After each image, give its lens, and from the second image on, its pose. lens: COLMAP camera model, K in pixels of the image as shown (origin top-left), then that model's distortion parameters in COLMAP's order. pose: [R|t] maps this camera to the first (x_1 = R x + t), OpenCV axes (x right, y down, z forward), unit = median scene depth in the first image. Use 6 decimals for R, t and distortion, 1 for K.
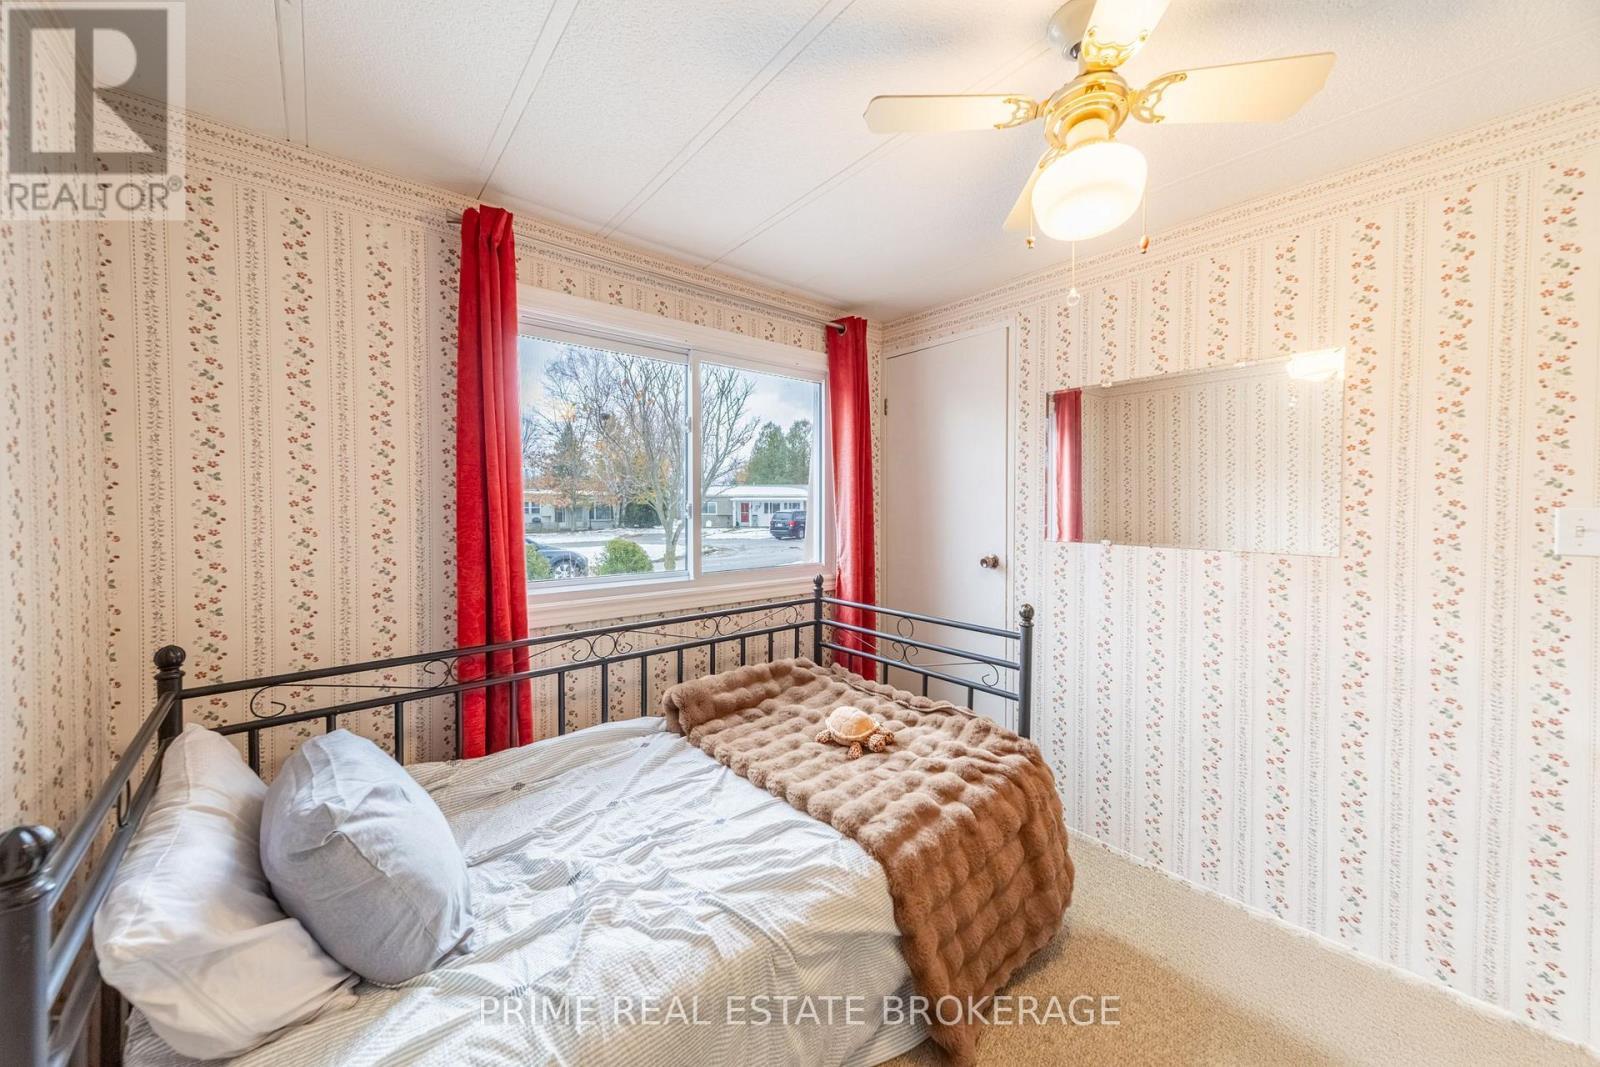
lens RADIAL K [[590.8, 0, 808.7], [0, 590.8, 509.9], [0, 0, 1]] dist [0.010836, 0.000002]
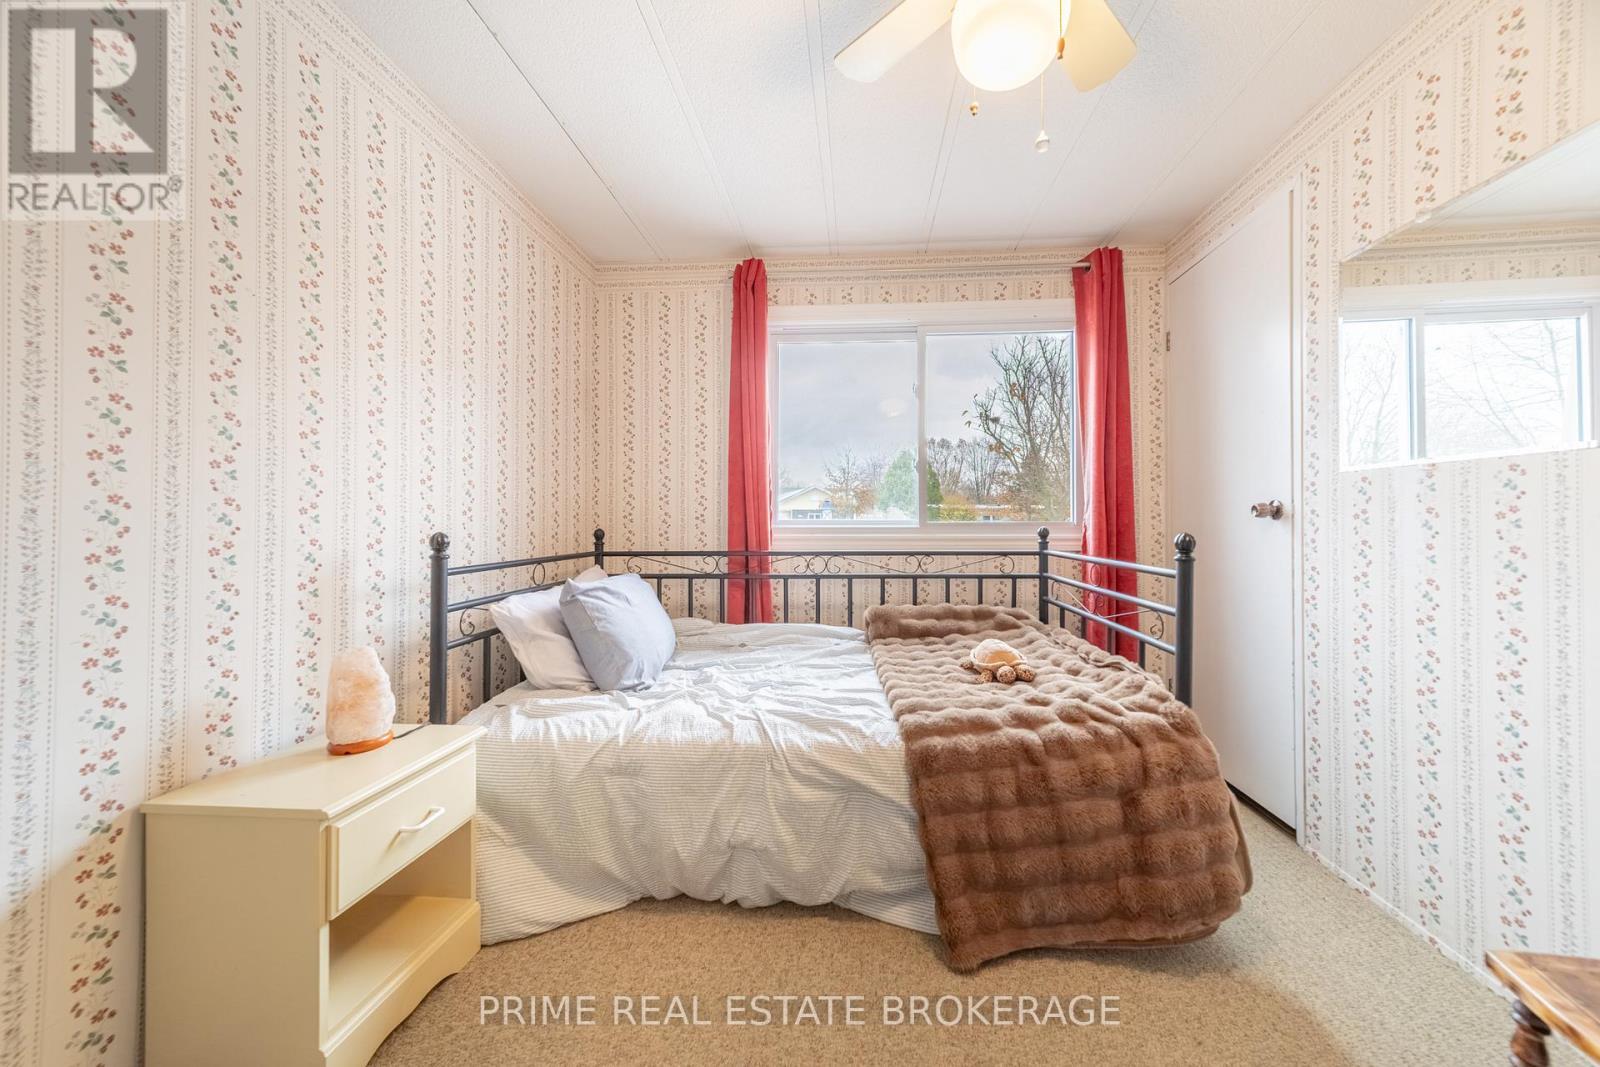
lens RADIAL K [[567.5, 0, 812.9], [0, 567.5, 516.5], [0, 0, 1]] dist [0.011558, -0.000009]
pose [[0.709970, -0.009168, -0.704172, 0.499147], [-0.006688, 0.999782, -0.019759, 0.140293], [0.704200, 0.018738, 0.709754, 0.097272]]
